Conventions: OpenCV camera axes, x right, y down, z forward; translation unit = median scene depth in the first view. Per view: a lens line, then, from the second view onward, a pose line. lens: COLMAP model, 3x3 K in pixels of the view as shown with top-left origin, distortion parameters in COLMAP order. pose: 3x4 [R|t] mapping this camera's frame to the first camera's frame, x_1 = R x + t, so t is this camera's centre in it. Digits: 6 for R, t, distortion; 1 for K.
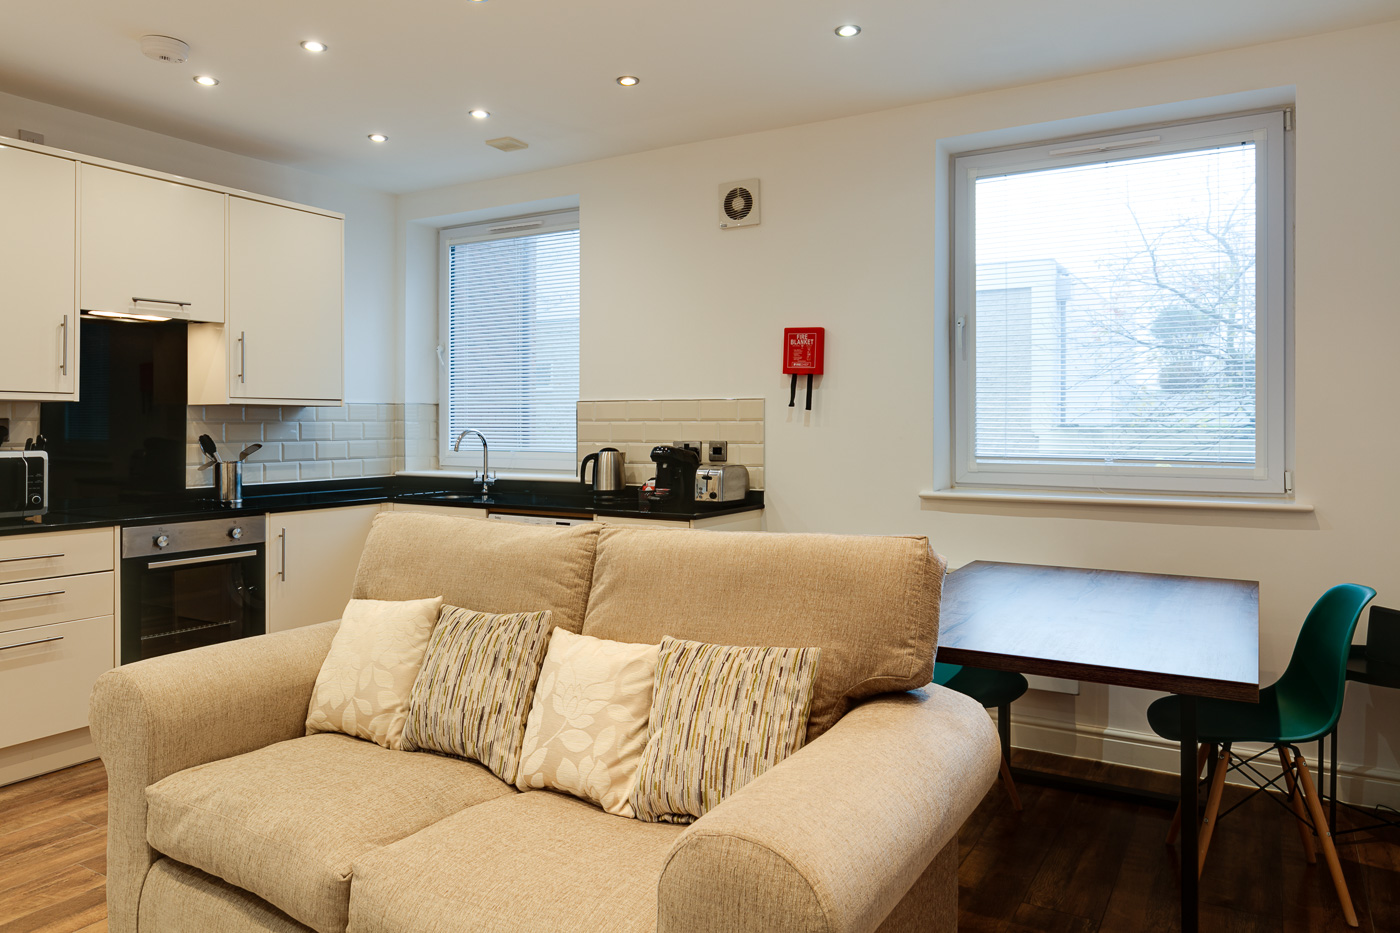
lens RADIAL K [[967.5, 0, 690.3], [0, 967.5, 425.3], [0, 0, 1]] dist [0.005622, -0.015785]
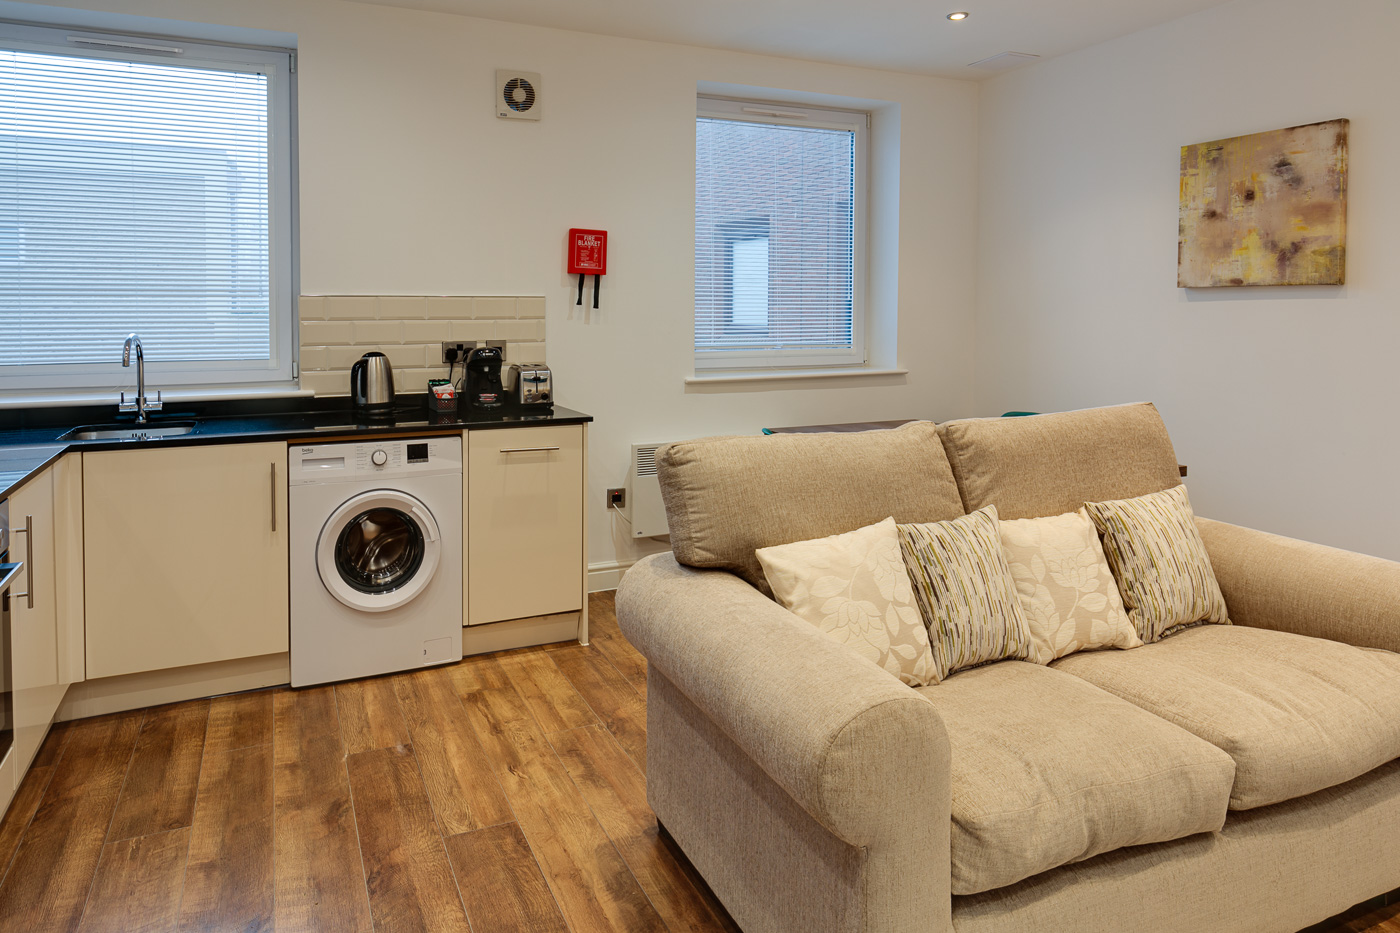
lens RADIAL K [[856.1, 0, 637.0], [0, 856.1, 348.8], [0, 0, 1]] dist [0.019490, -0.014051]
pose [[0.585437, -0.039140, 0.809773, -0.640006], [0.005238, 0.998996, 0.044500, -0.013722], [-0.810701, -0.021811, 0.585054, 0.429062]]
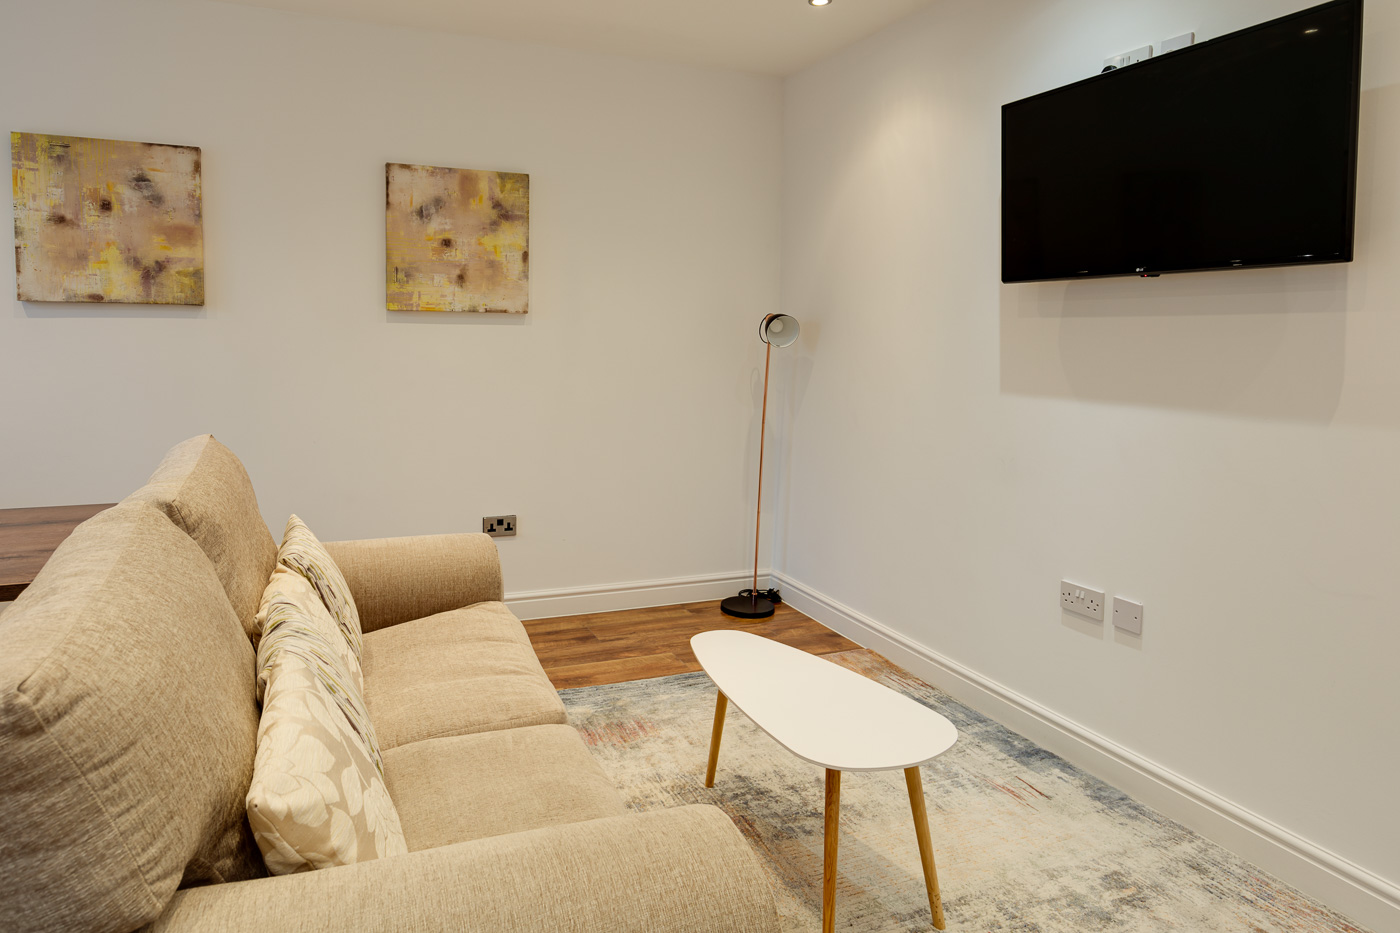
lens RADIAL K [[856.1, 0, 608.5], [0, 856.1, 384.8], [0, 0, 1]] dist [0.019490, -0.014051]
pose [[-0.795834, -0.047915, 0.603616, -0.449855], [-0.010006, 0.997769, 0.066011, -0.016490], [-0.605432, 0.046494, -0.794538, 0.777807]]
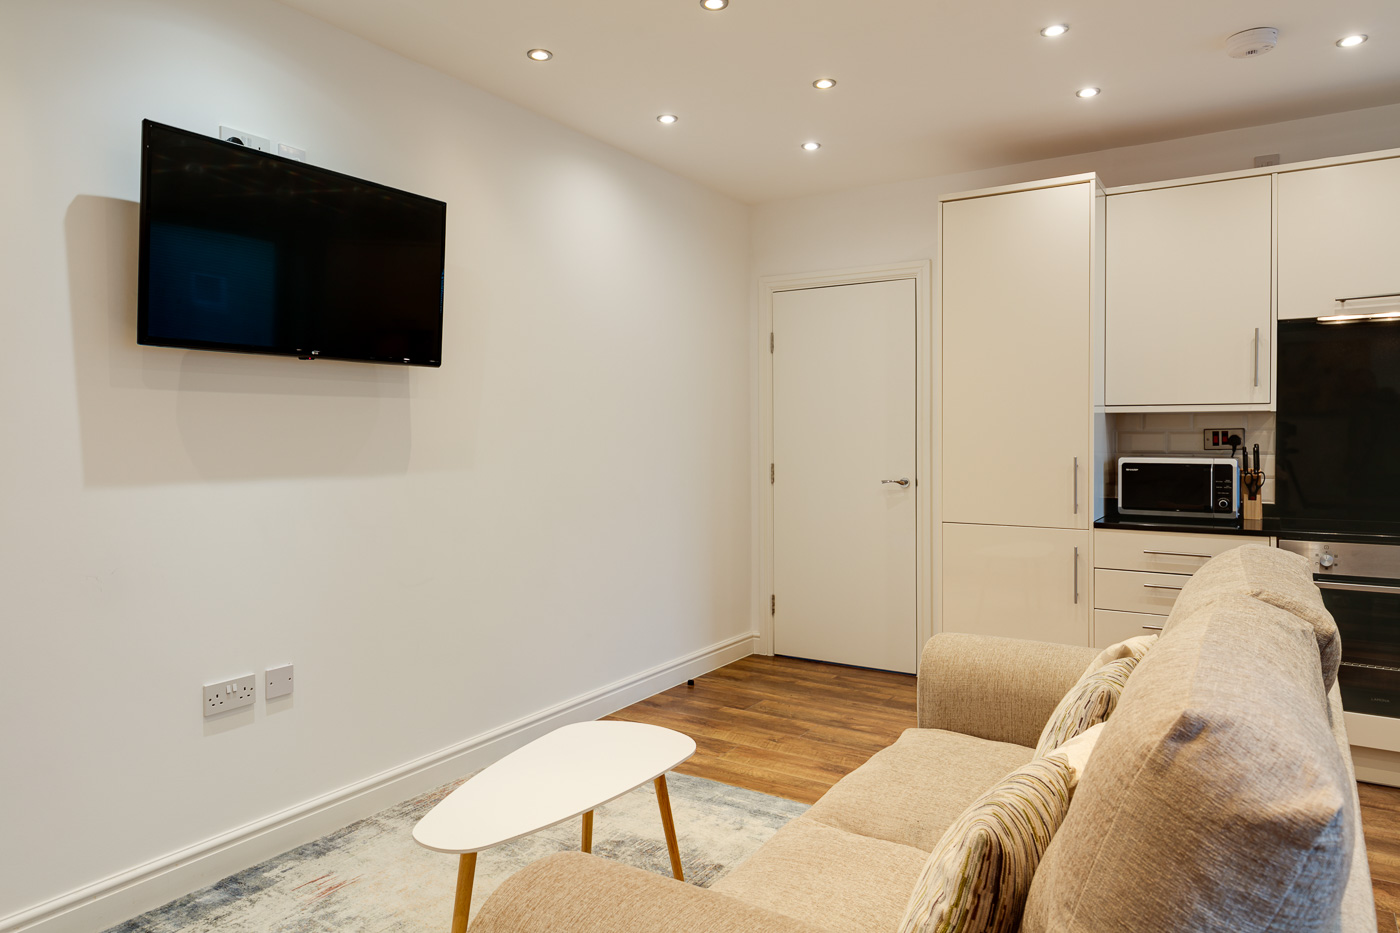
lens RADIAL K [[898.9, 0, 705.4], [0, 898.9, 438.1], [0, 0, 1]] dist [0.020438, -0.002709]
pose [[-0.005185, 0.001940, -0.999985, 0.300816], [-0.001368, 0.999997, 0.001947, 0.002468], [0.999986, 0.001378, -0.005183, 0.384816]]
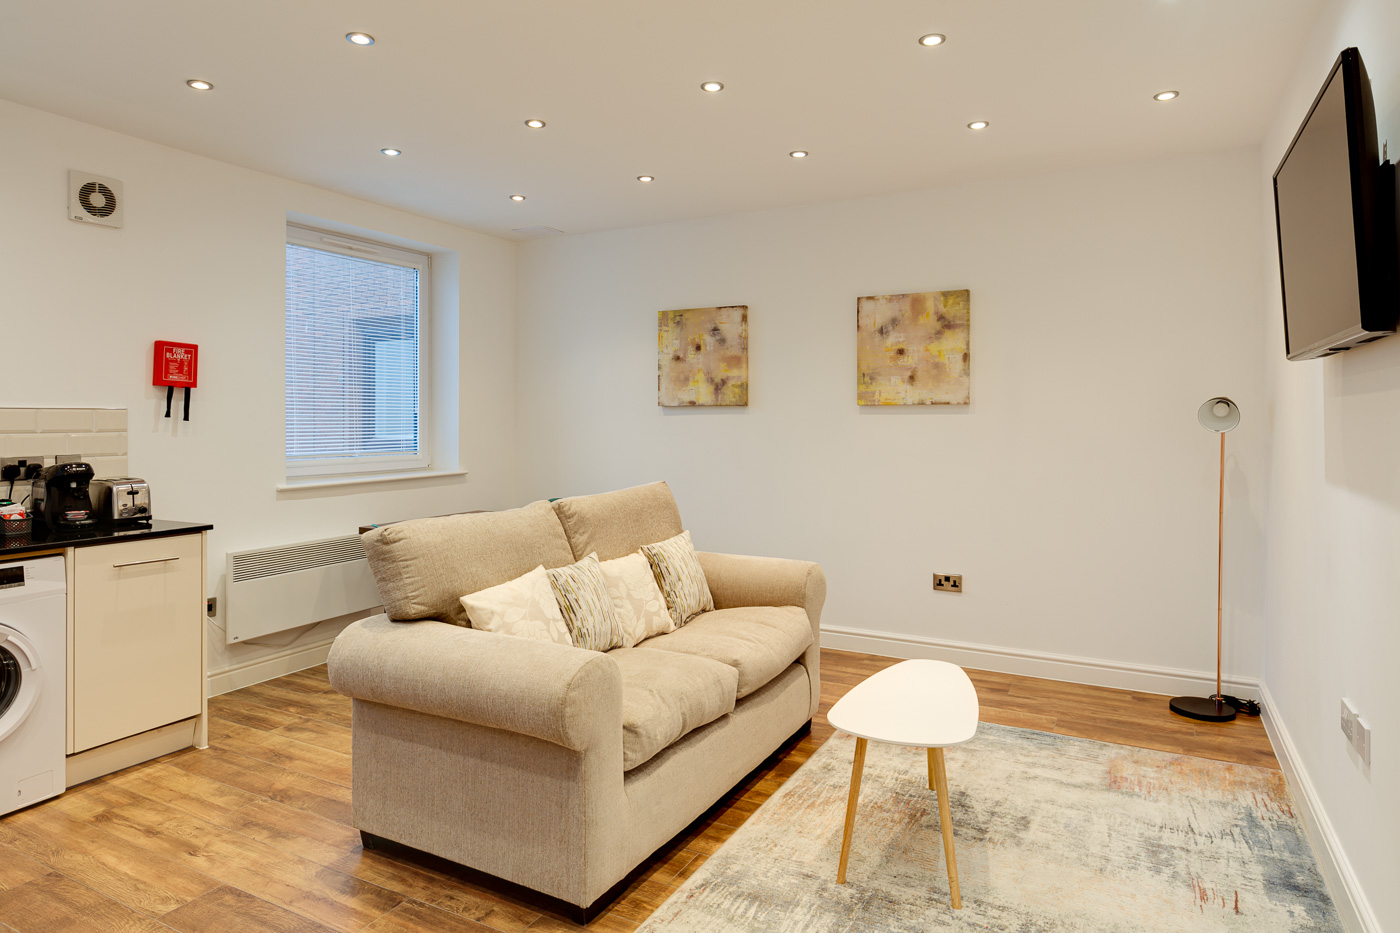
lens RADIAL K [[856.1, 0, 700.0], [0, 856.1, 418.4], [0, 0, 1]] dist [0.019490, -0.014051]
pose [[-0.054644, -0.000698, 0.998506, -0.886097], [0.005285, 0.999986, 0.000989, -0.016760], [-0.998492, 0.005331, -0.054640, 0.505163]]
